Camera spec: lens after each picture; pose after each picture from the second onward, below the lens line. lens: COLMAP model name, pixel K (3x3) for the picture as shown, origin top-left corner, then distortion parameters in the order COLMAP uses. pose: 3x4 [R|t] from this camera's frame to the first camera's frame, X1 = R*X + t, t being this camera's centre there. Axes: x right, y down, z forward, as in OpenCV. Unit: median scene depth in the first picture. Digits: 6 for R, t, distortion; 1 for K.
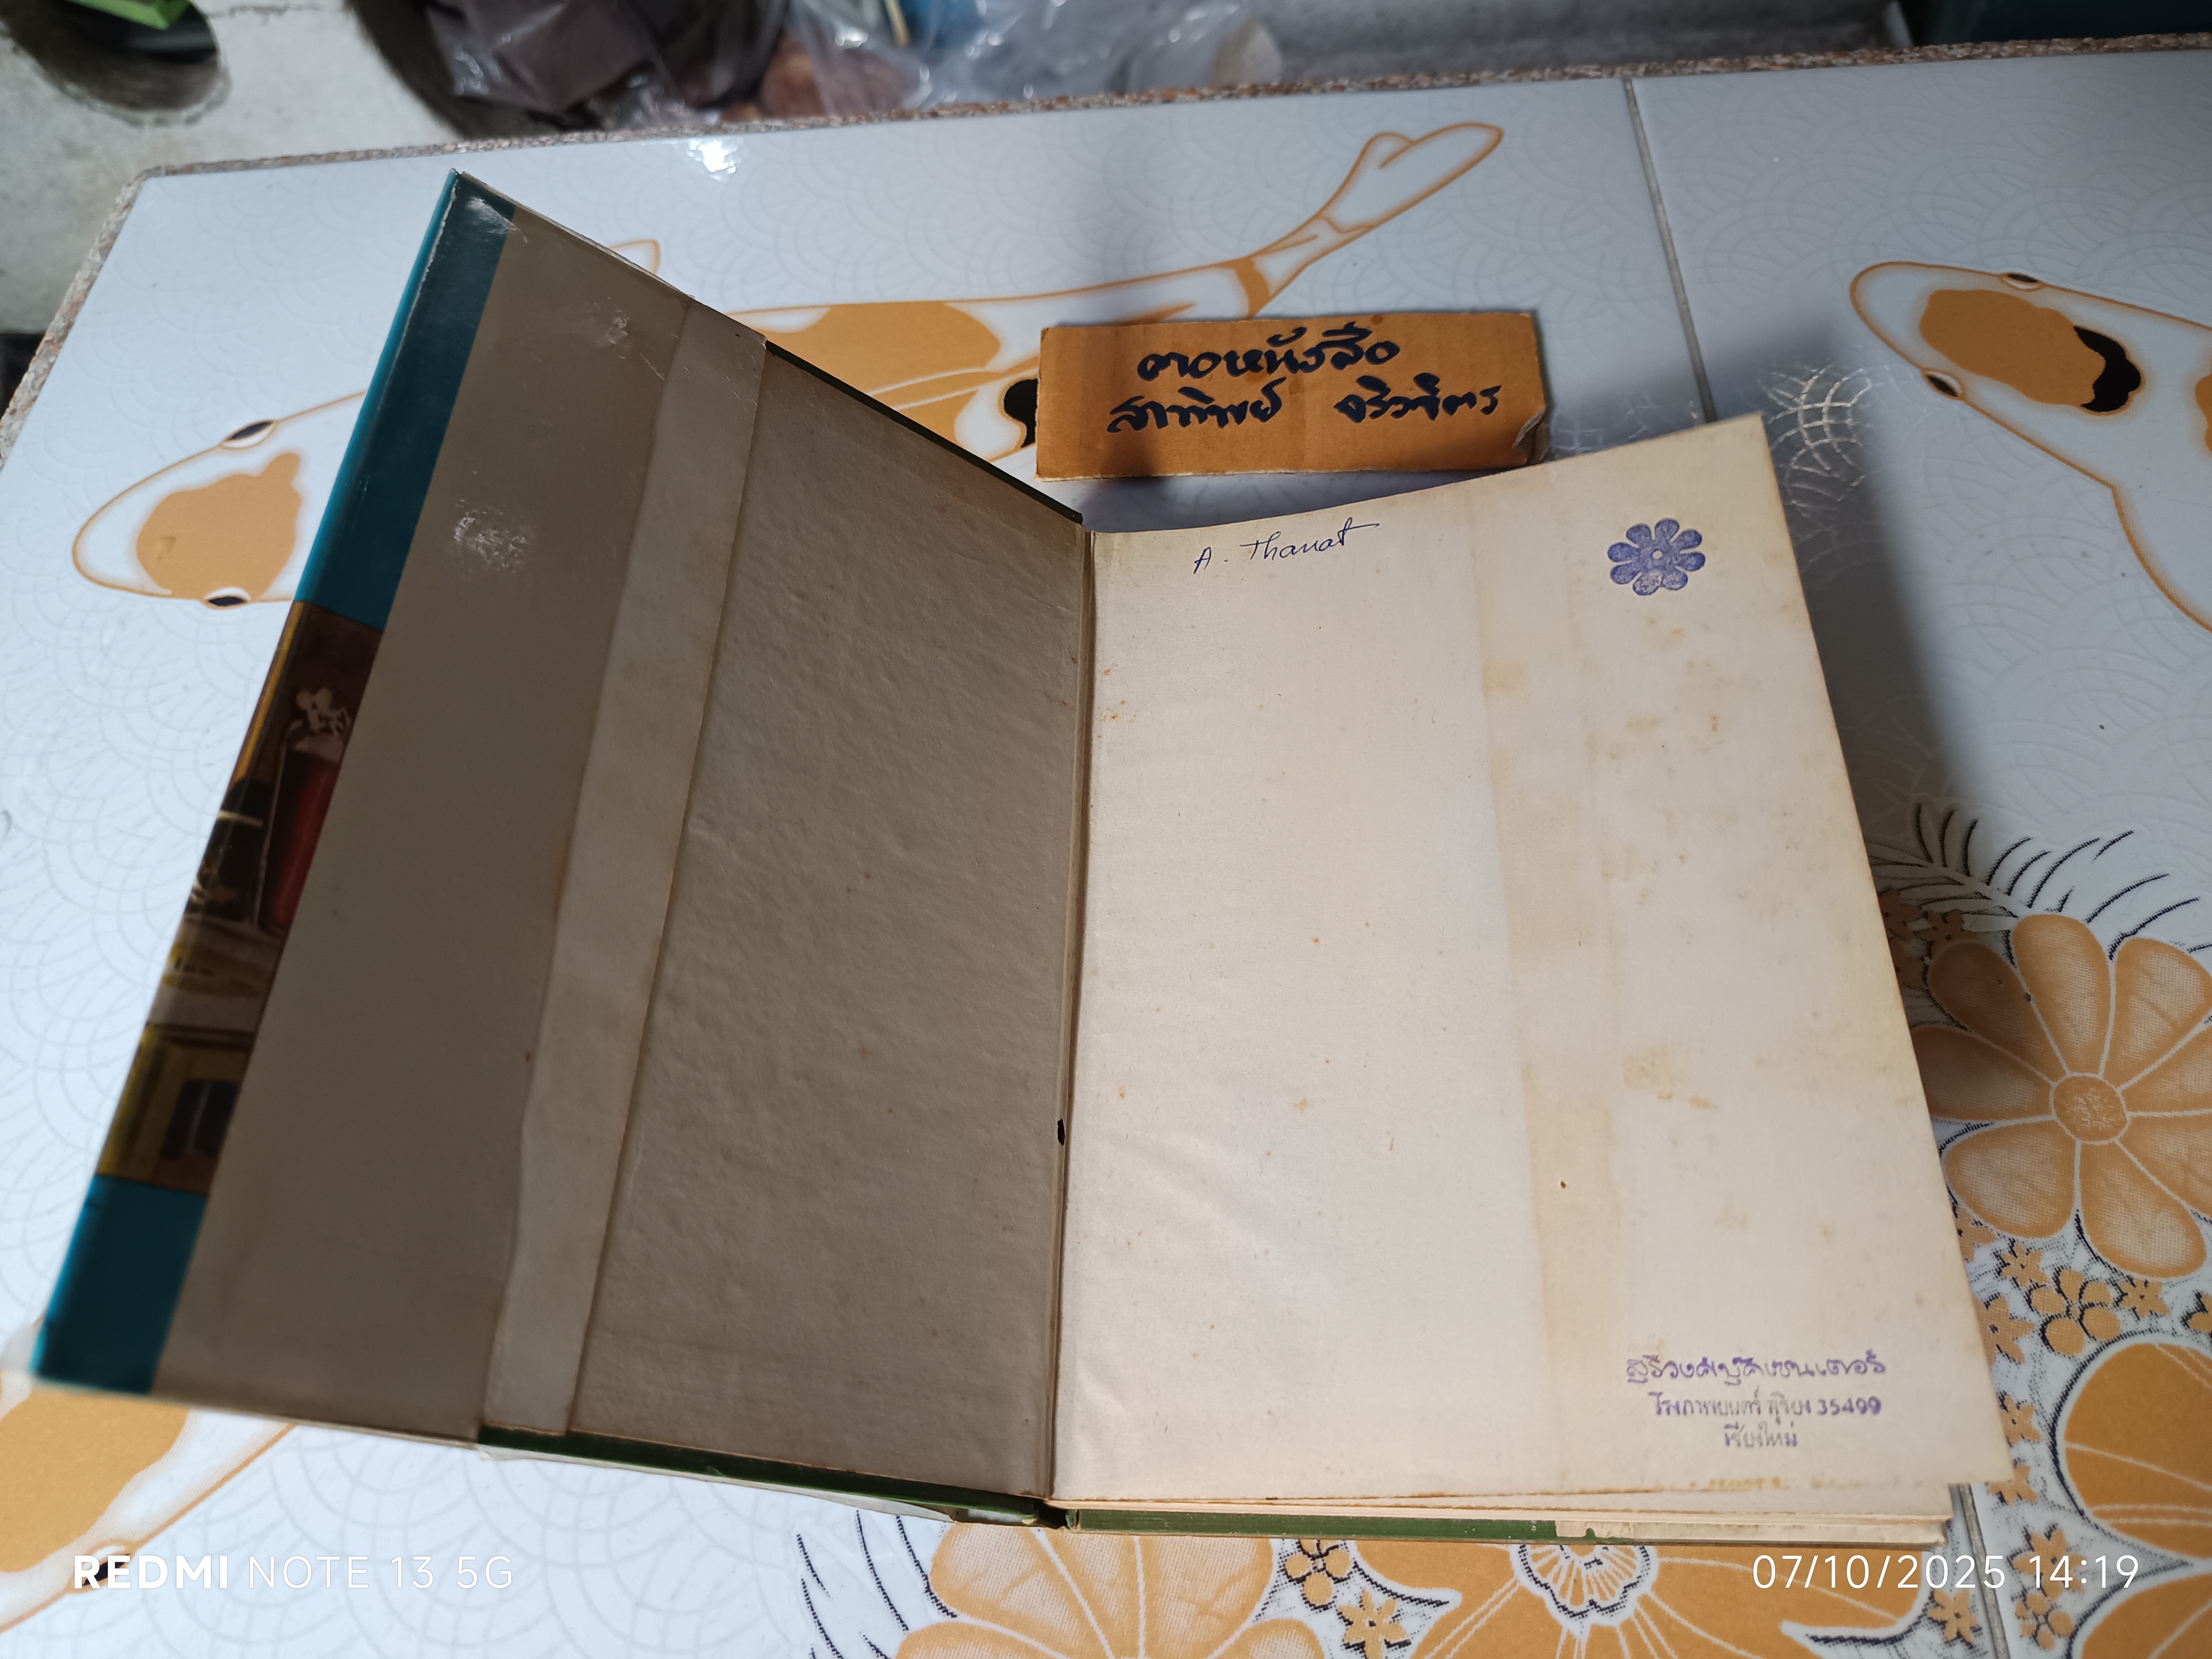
lens RADIAL K [[1770.4, 0, 1085.4], [0, 1770.4, 723.5], [0, 0, 1]] dist [-0.010779, -0.002281]
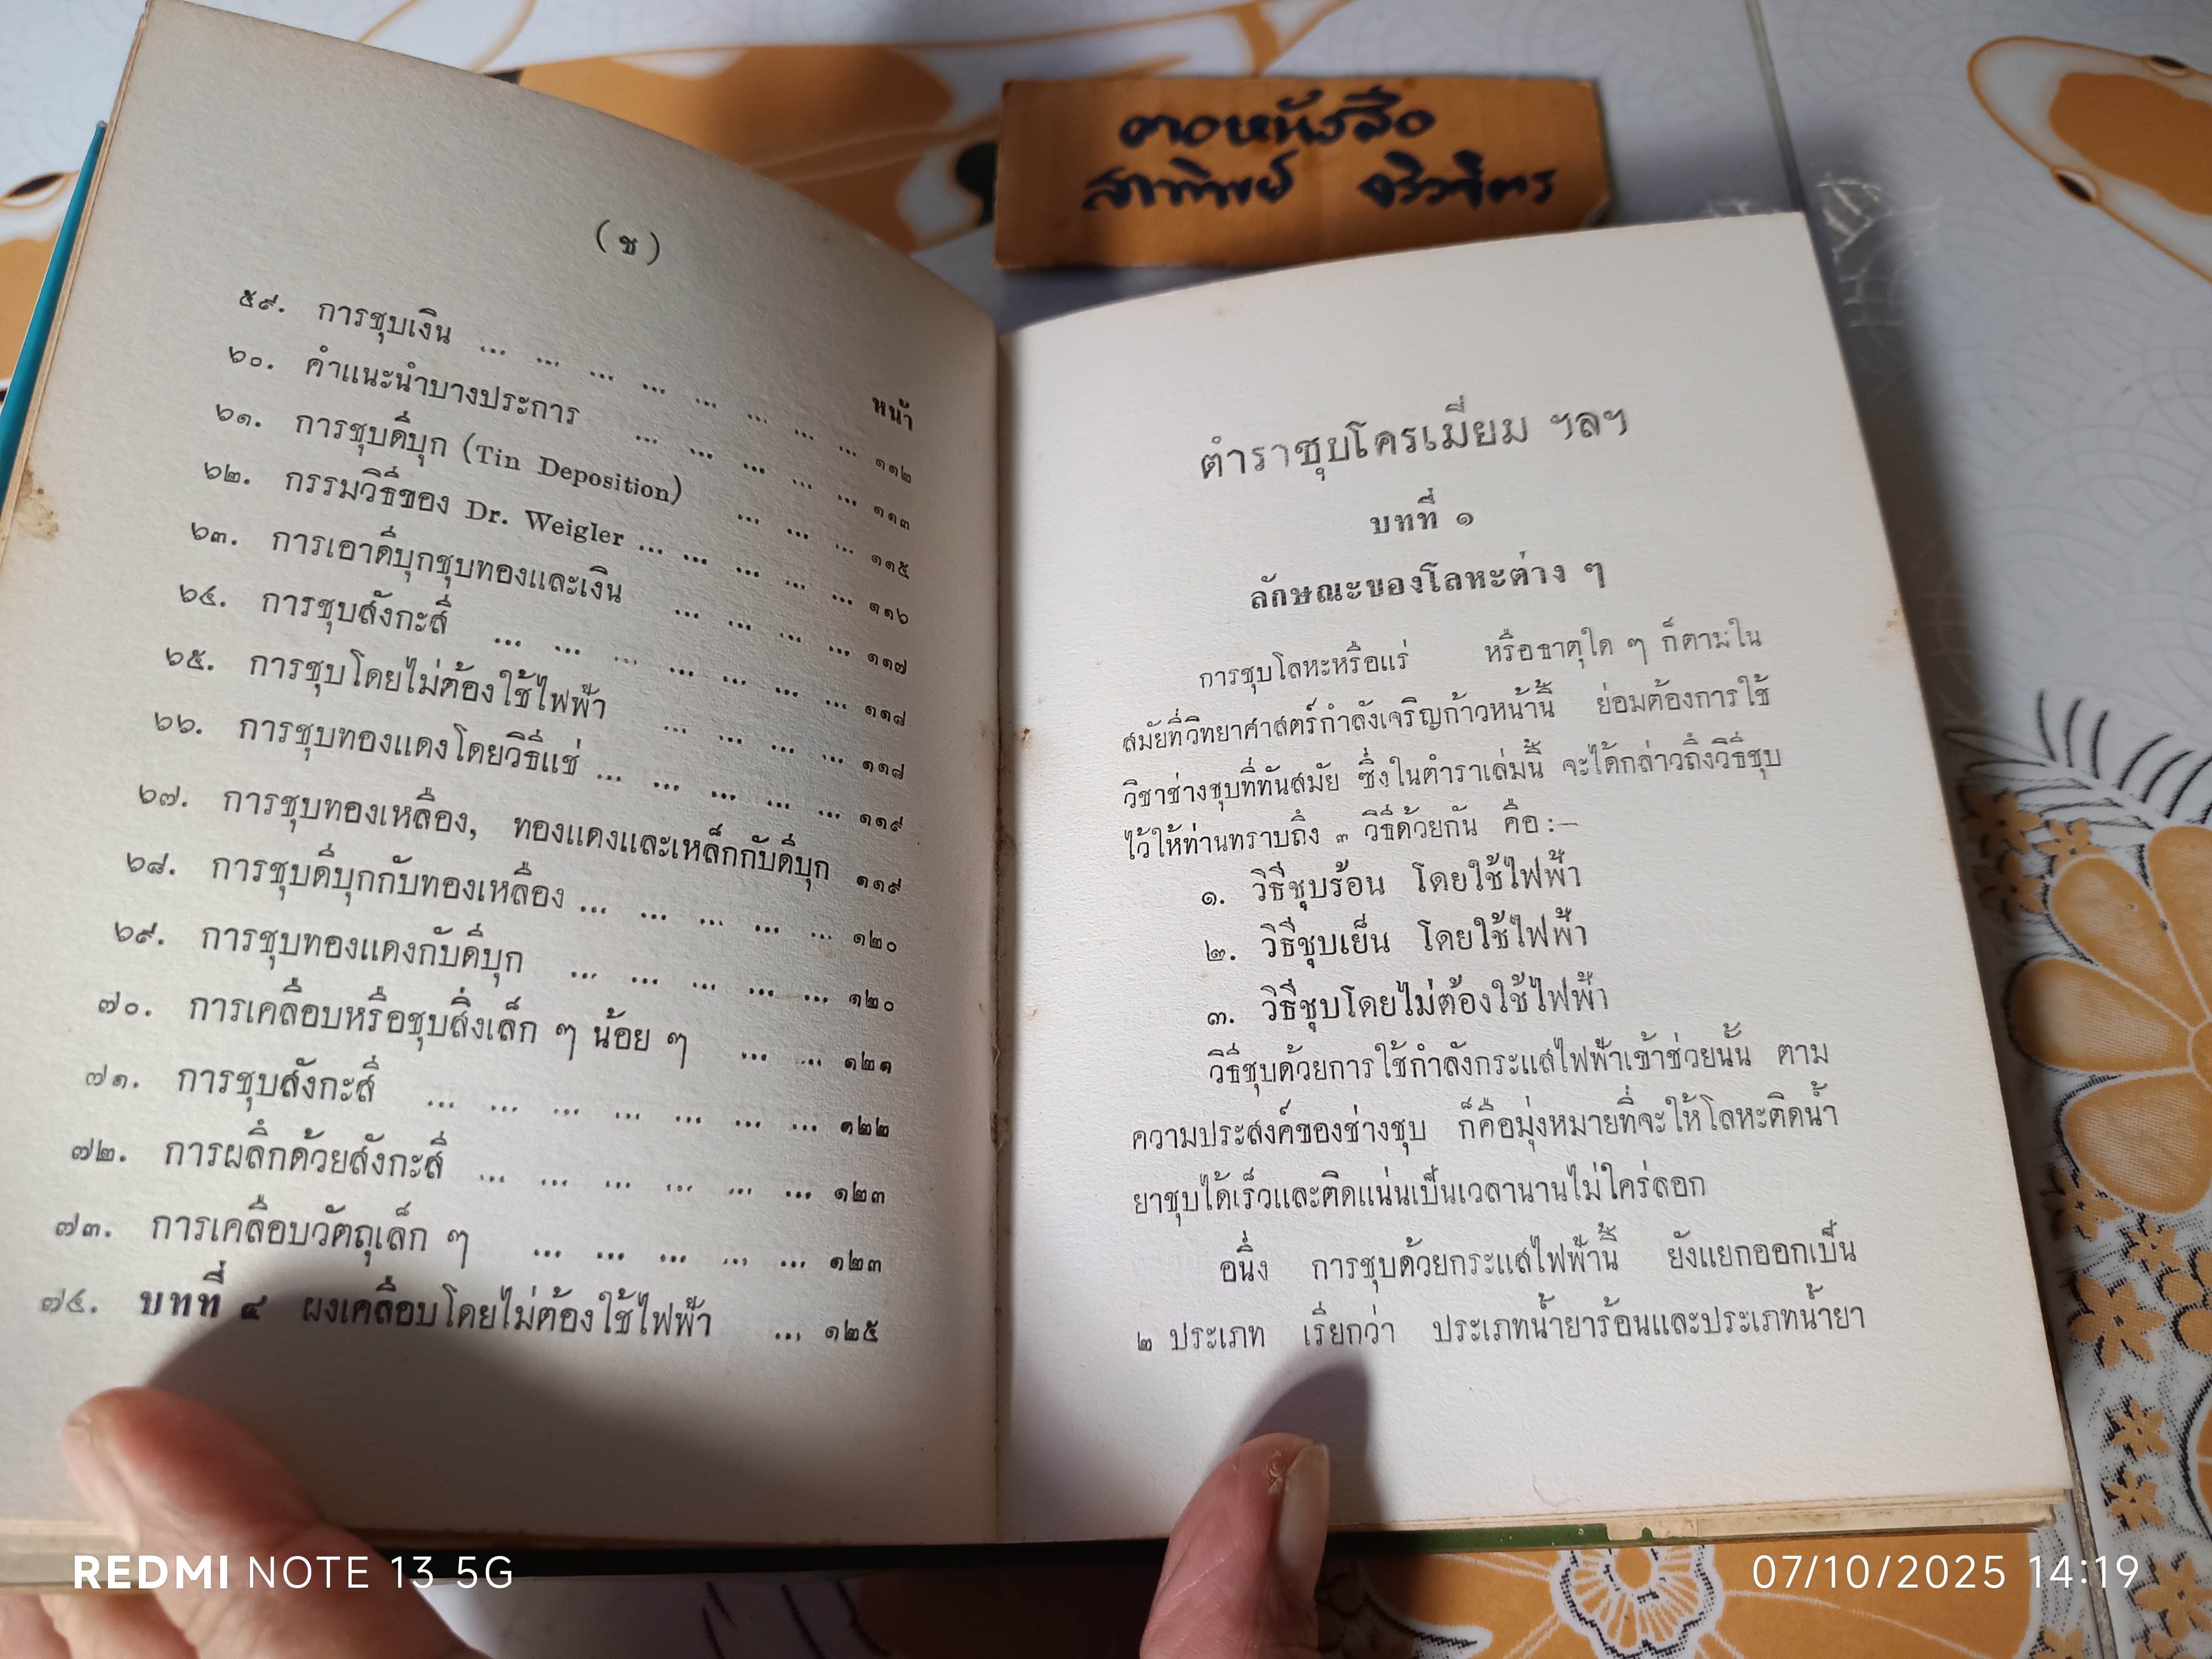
lens RADIAL K [[1582.3, 0, 1101.6], [0, 1582.3, 841.5], [0, 0, 1]] dist [-0.027309, 0.011609]
pose [[0.998699, 0.014771, 0.048809, -0.012862], [-0.022994, 0.984745, 0.172476, -0.002419], [-0.045517, -0.173374, 0.983804, 0.291699]]
